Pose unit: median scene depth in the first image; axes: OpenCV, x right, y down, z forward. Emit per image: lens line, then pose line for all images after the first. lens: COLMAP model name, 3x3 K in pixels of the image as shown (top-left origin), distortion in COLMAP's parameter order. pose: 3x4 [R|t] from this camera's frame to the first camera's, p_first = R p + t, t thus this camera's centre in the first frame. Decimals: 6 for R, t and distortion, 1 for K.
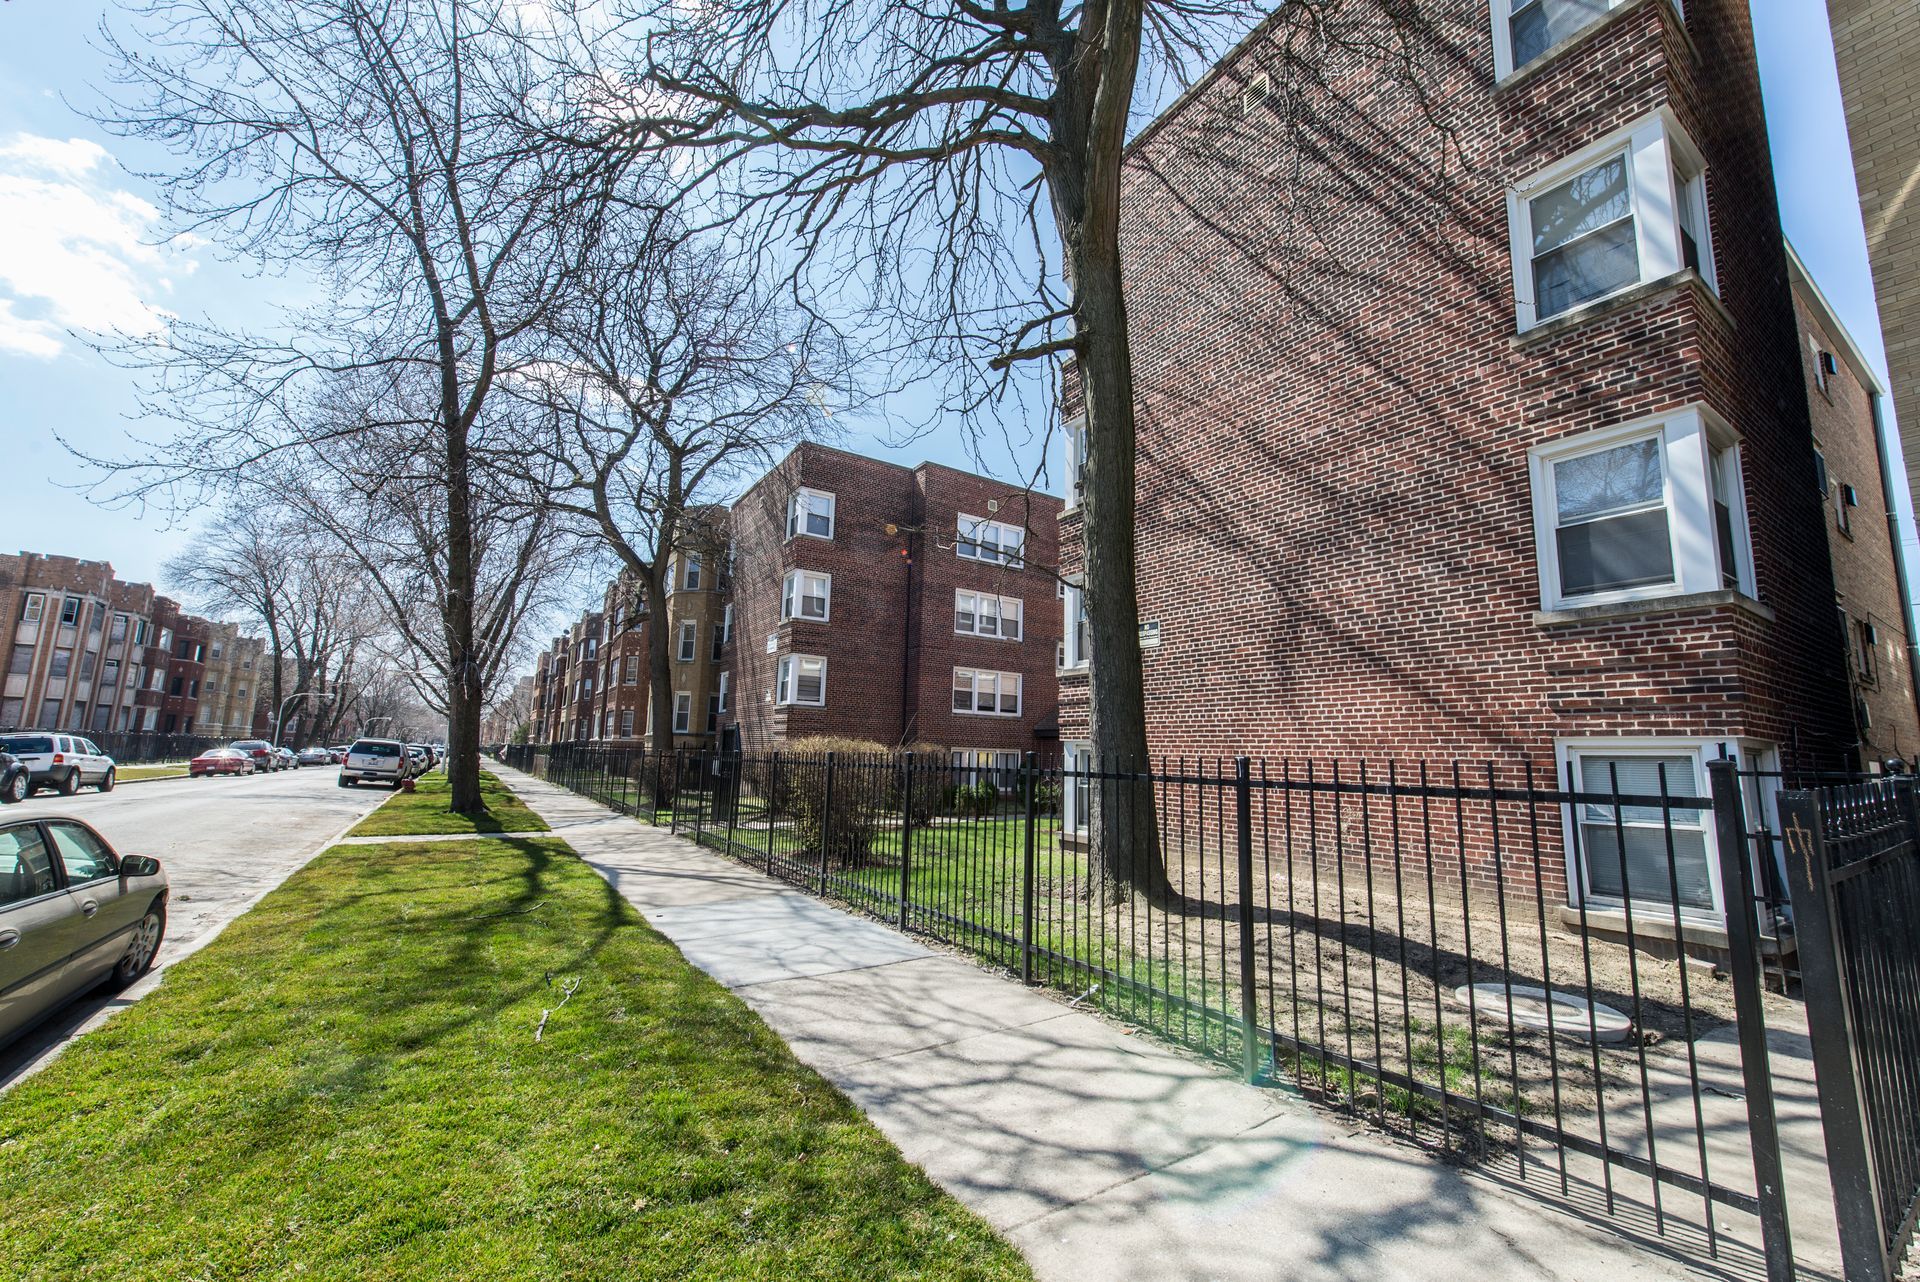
lens RADIAL K [[750.0, 0, 948.4], [0, 750.0, 641.2], [0, 0, 1]] dist [0.014321, -0.003701]
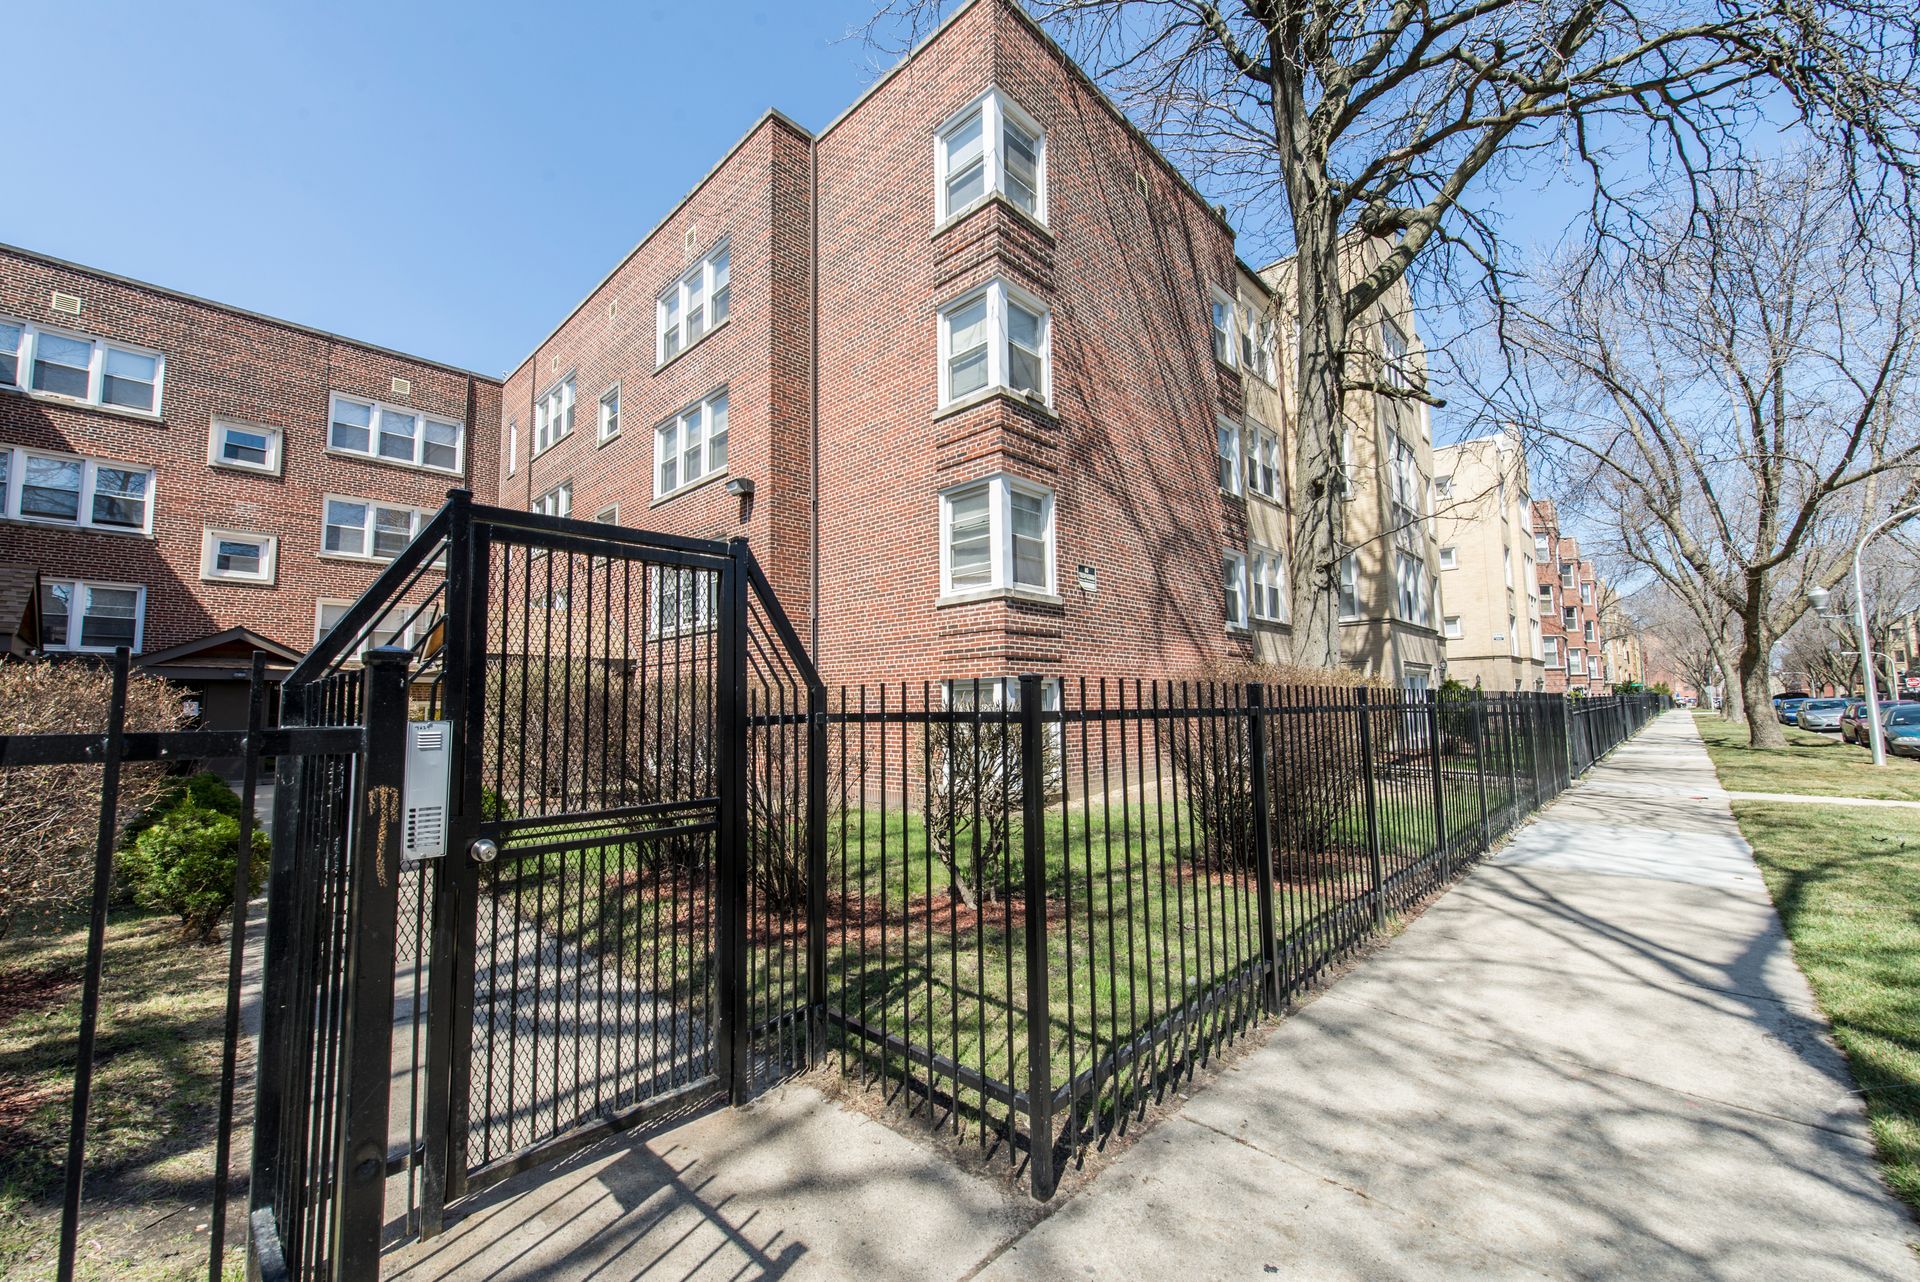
lens RADIAL K [[750.0, 0, 955.3], [0, 750.0, 644.8], [0, 0, 1]] dist [0.014321, -0.003701]
pose [[-0.238173, 0.061245, 0.969290, -0.683220], [-0.141365, 0.985195, -0.096987, 0.207578], [-0.960879, -0.160124, -0.225989, 1.400468]]
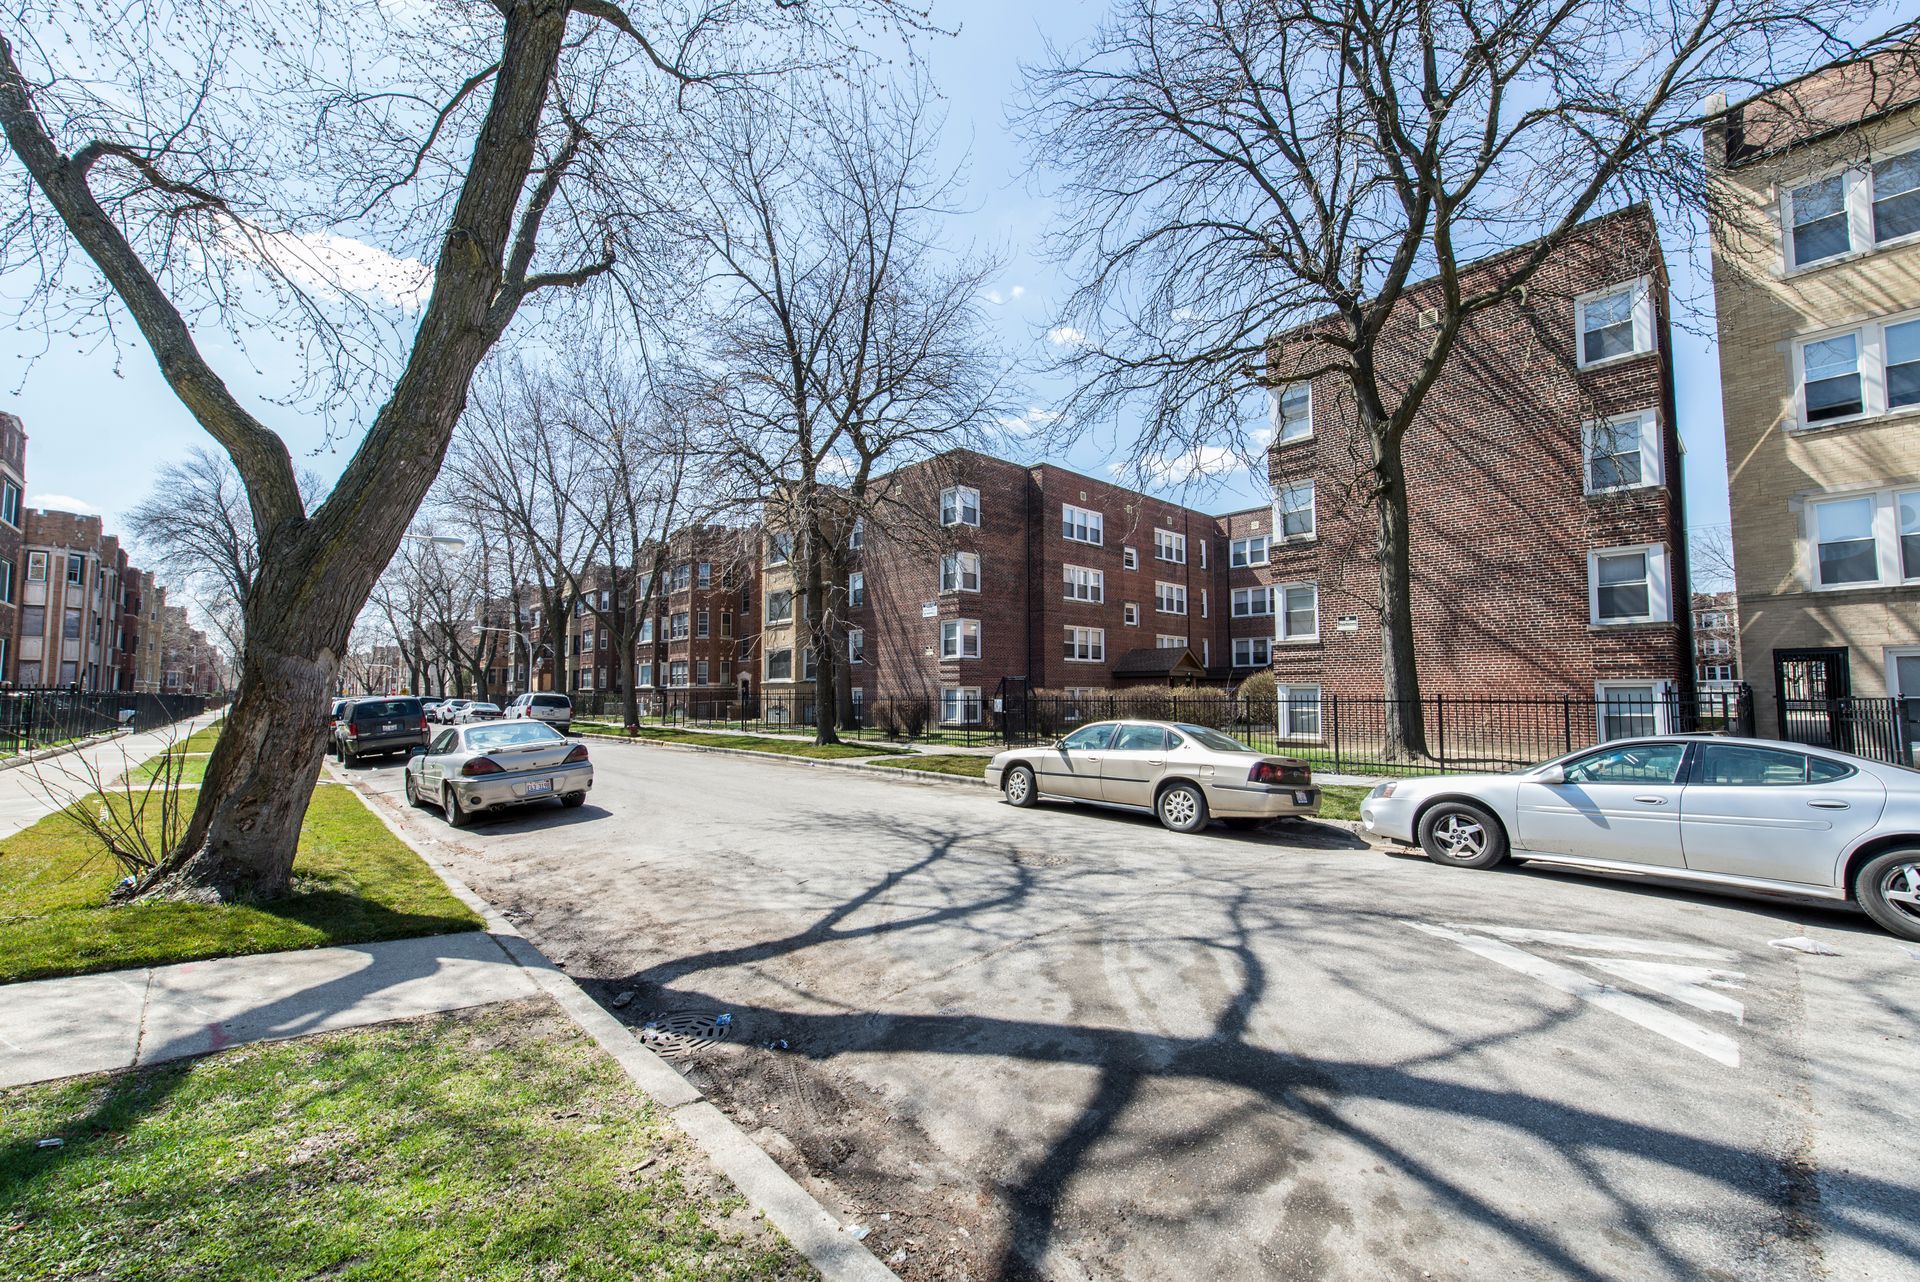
lens RADIAL K [[750.0, 0, 955.6], [0, 750.0, 641.0], [0, 0, 1]] dist [0.014321, -0.003701]
pose [[0.984278, -0.018371, 0.175666, -0.952408], [0.002831, 0.996089, 0.088305, -0.125870], [-0.176601, -0.086419, 0.980481, -0.570110]]
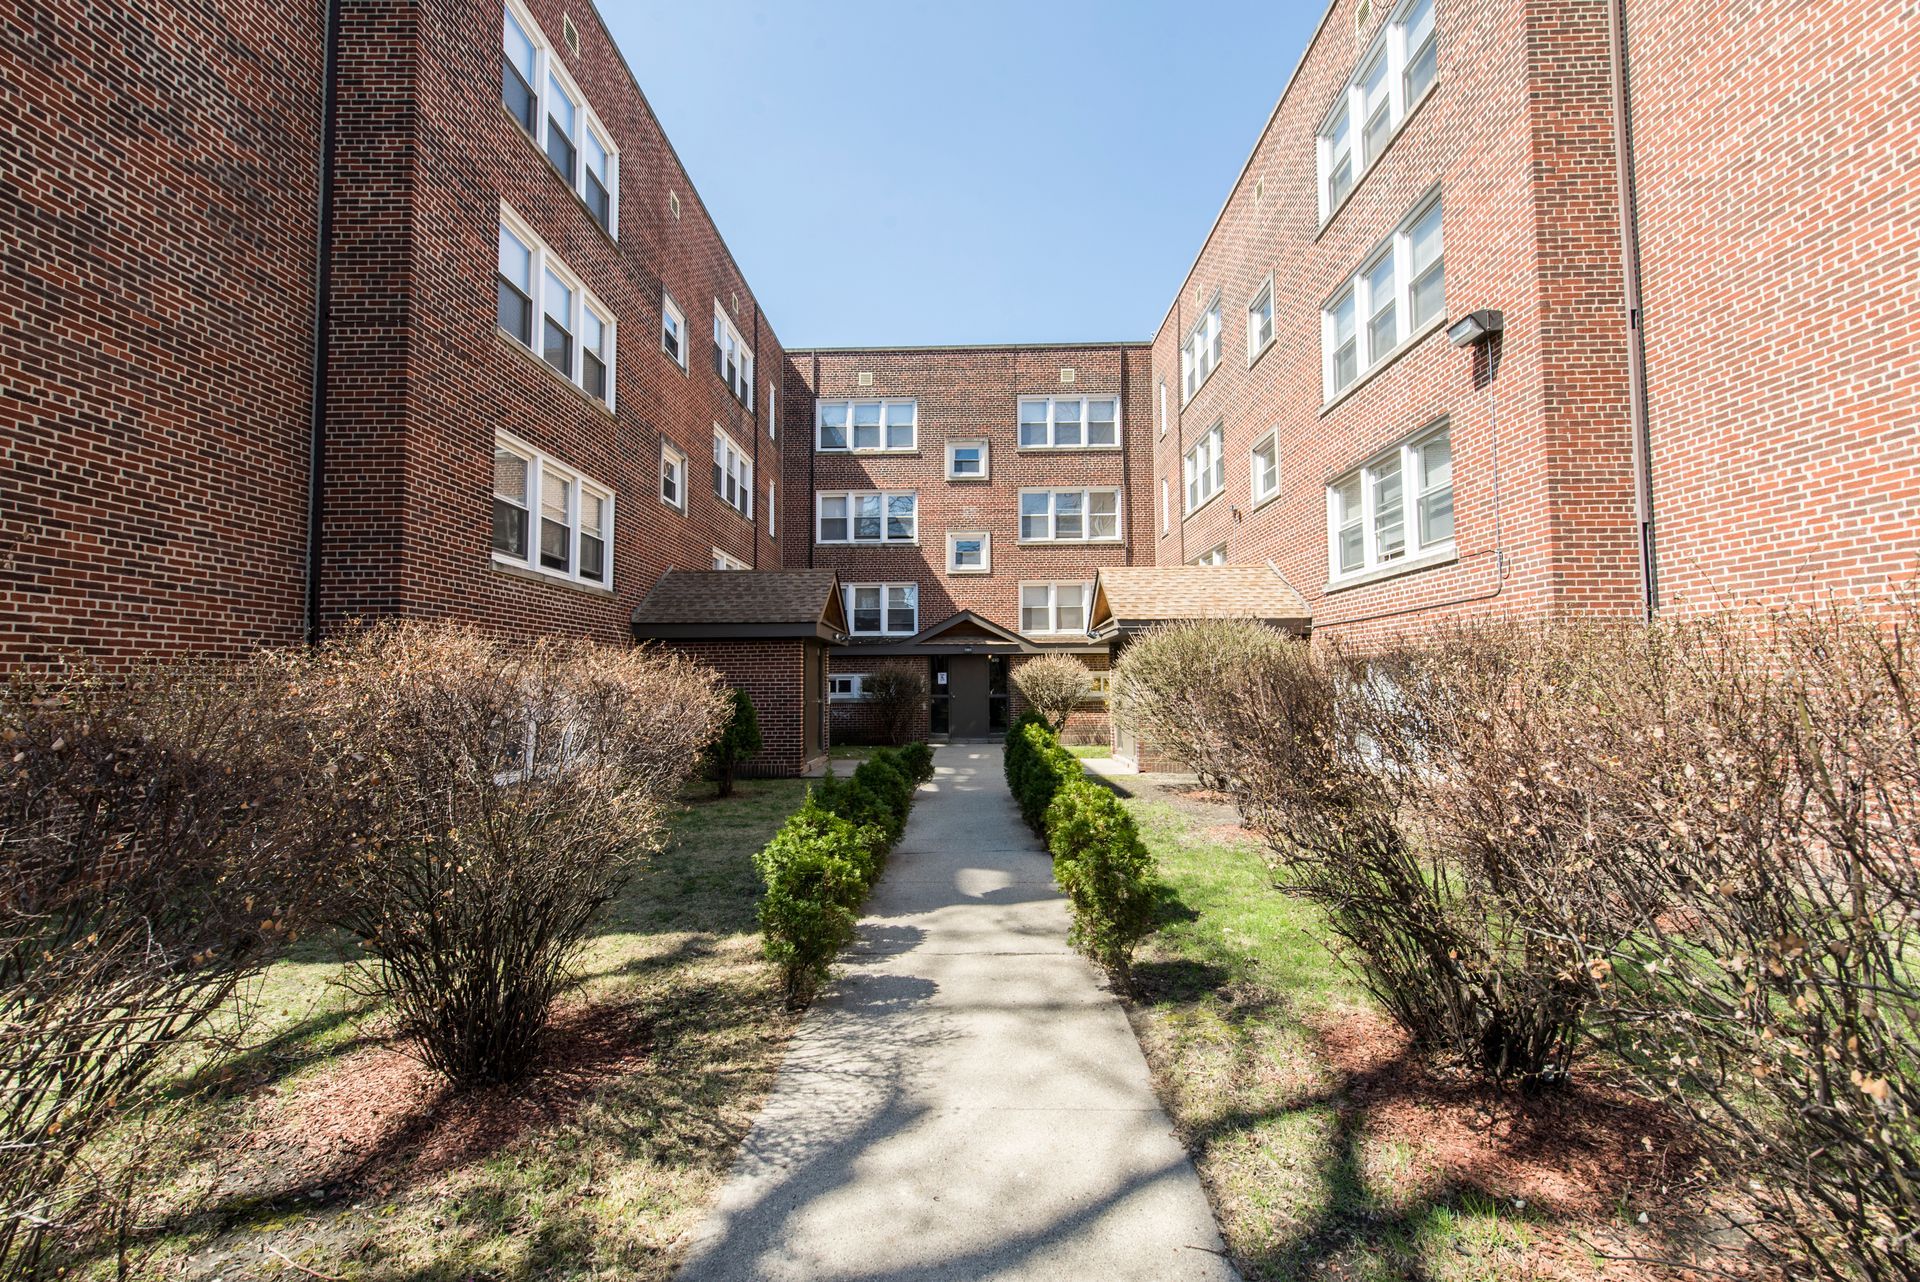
lens RADIAL K [[750.0, 0, 953.6], [0, 750.0, 646.5], [0, 0, 1]] dist [0.014321, -0.003701]
pose [[0.555367, 0.010578, 0.831538, -0.375345], [-0.104890, 0.992824, 0.057424, 0.215361], [-0.824964, -0.119112, 0.552491, 1.471416]]
